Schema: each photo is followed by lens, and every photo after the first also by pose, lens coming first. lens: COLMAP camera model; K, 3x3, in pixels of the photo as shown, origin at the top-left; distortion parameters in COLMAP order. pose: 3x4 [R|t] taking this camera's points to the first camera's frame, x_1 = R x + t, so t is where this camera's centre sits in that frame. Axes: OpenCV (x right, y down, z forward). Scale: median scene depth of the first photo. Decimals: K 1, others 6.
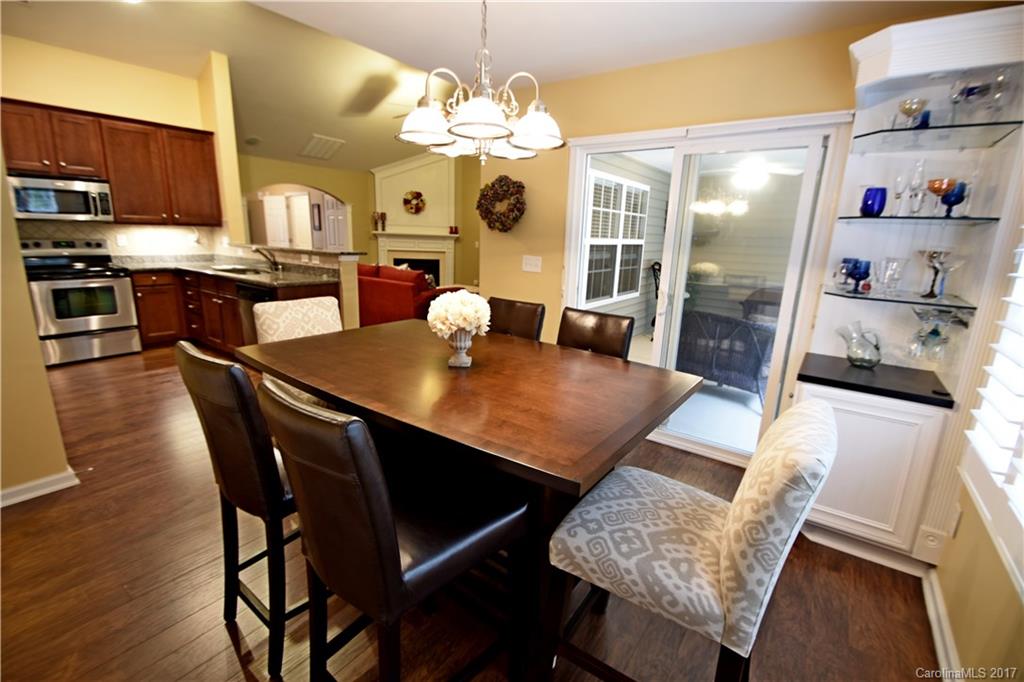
lens RADIAL K [[450.9, 0, 512.0], [0, 450.9, 341.0], [0, 0, 1]] dist [-0.012067, -0.000501]
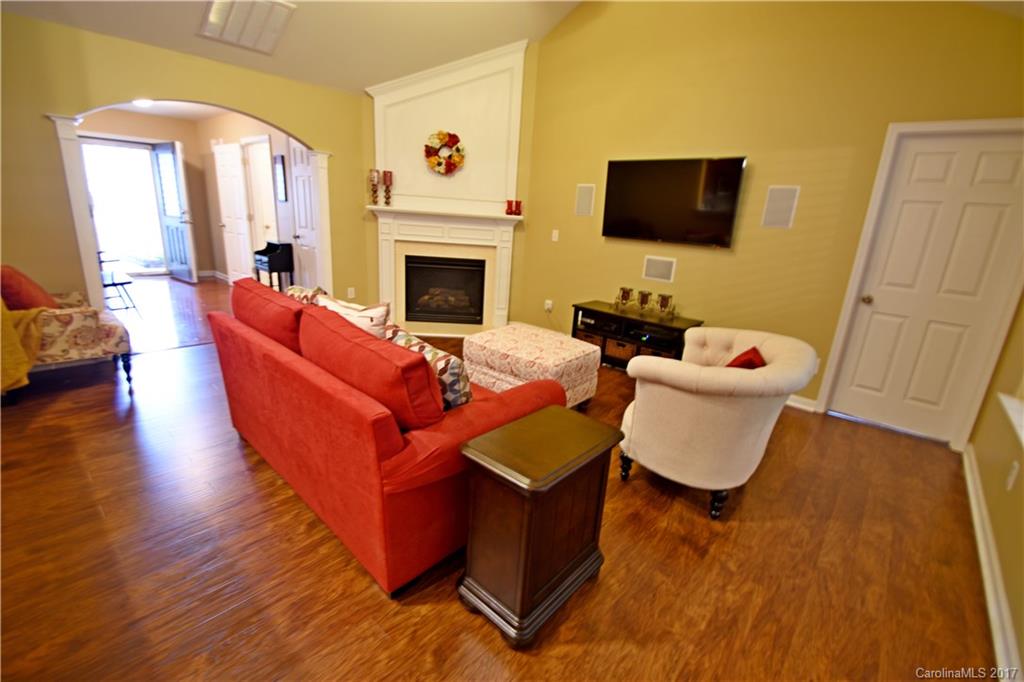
lens RADIAL K [[450.9, 0, 512.0], [0, 450.9, 341.0], [0, 0, 1]] dist [-0.012067, -0.000501]
pose [[0.994413, 0.055666, -0.089692, -0.076387], [-0.051871, 0.997680, 0.044099, -0.112207], [0.091939, -0.039200, 0.994993, 0.464677]]
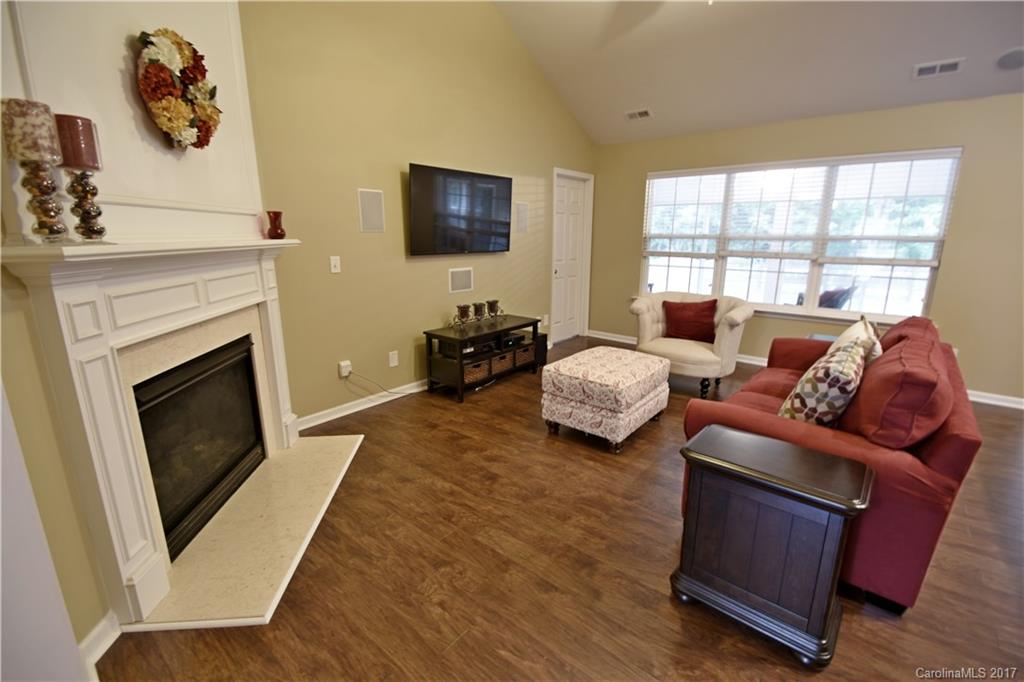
lens RADIAL K [[450.9, 0, 512.0], [0, 450.9, 341.0], [0, 0, 1]] dist [-0.012067, -0.000501]
pose [[0.070558, -0.265285, 0.961585, -0.439733], [0.226811, 0.943004, 0.243516, -0.218031], [-0.971380, 0.200916, 0.126706, 0.853138]]
